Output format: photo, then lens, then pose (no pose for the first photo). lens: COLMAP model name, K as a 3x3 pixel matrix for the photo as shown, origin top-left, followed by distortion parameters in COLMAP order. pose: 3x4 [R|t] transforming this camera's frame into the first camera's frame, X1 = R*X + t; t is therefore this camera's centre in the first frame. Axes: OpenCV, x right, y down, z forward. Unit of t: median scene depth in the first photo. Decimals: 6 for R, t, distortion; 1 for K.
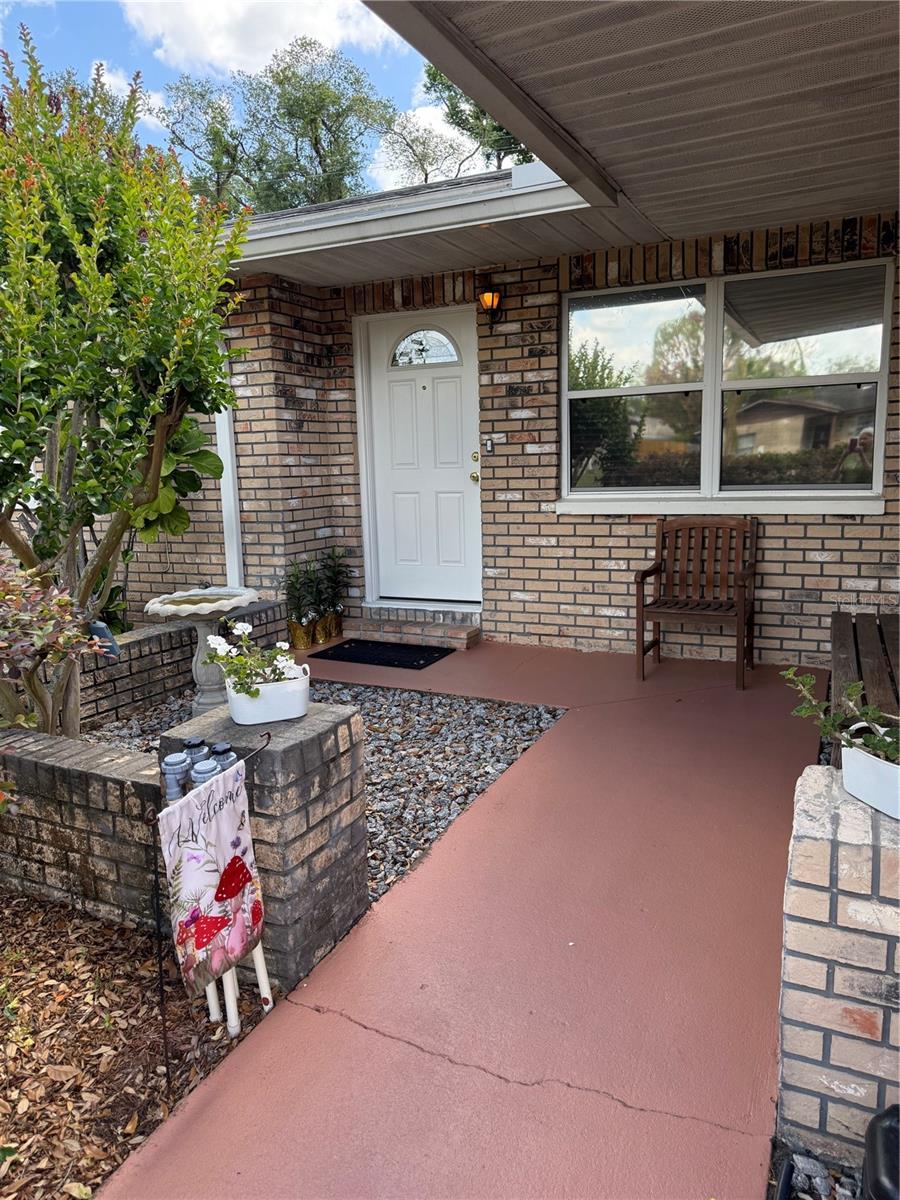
lens RADIAL K [[825.2, 0, 440.5], [0, 825.2, 613.4], [0, 0, 1]] dist [0.071330, -0.086586]
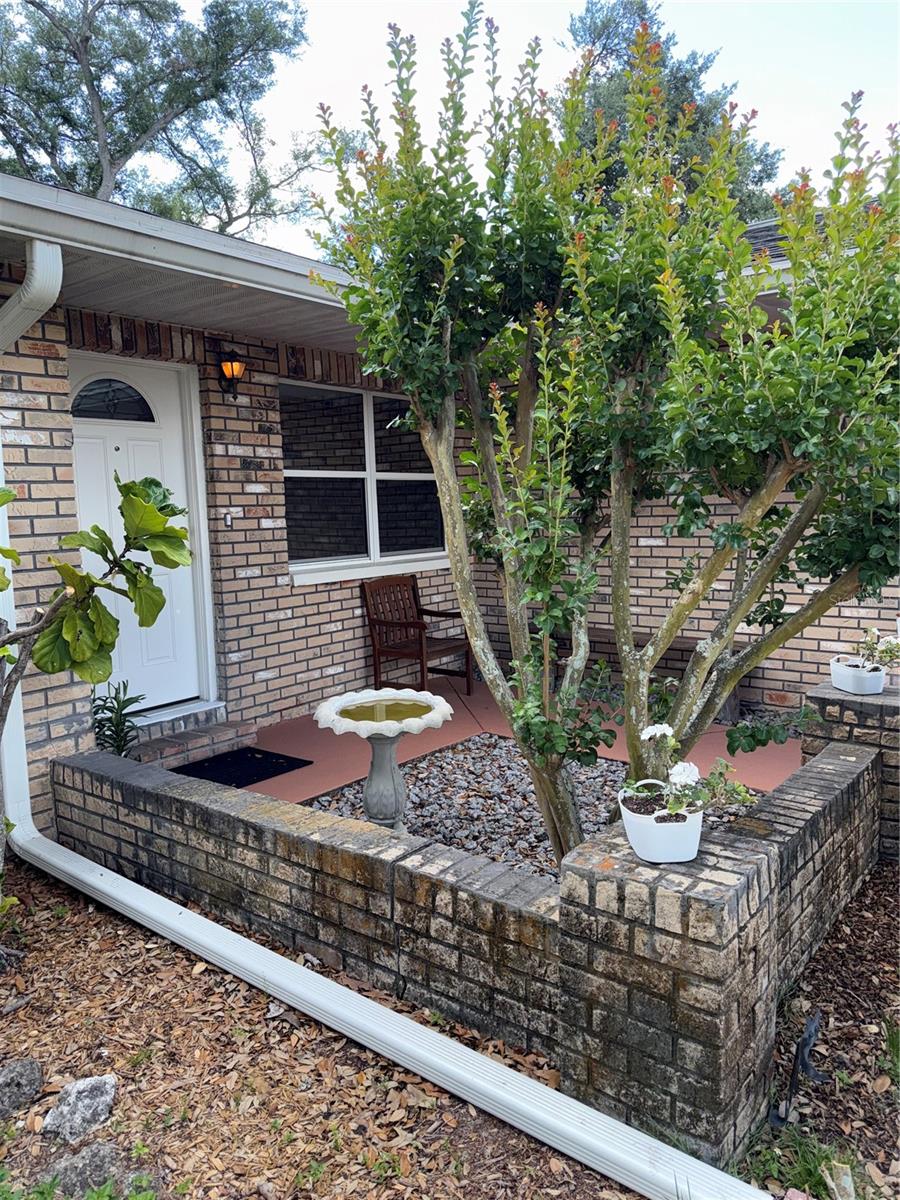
lens RADIAL K [[840.1, 0, 451.2], [0, 840.1, 599.0], [0, 0, 1]] dist [0.028203, 0.000197]
pose [[0.208398, -0.089601, 0.973931, -0.824420], [0.193697, 0.979852, 0.048699, -0.116988], [-0.958672, 0.178499, 0.221555, 0.583775]]
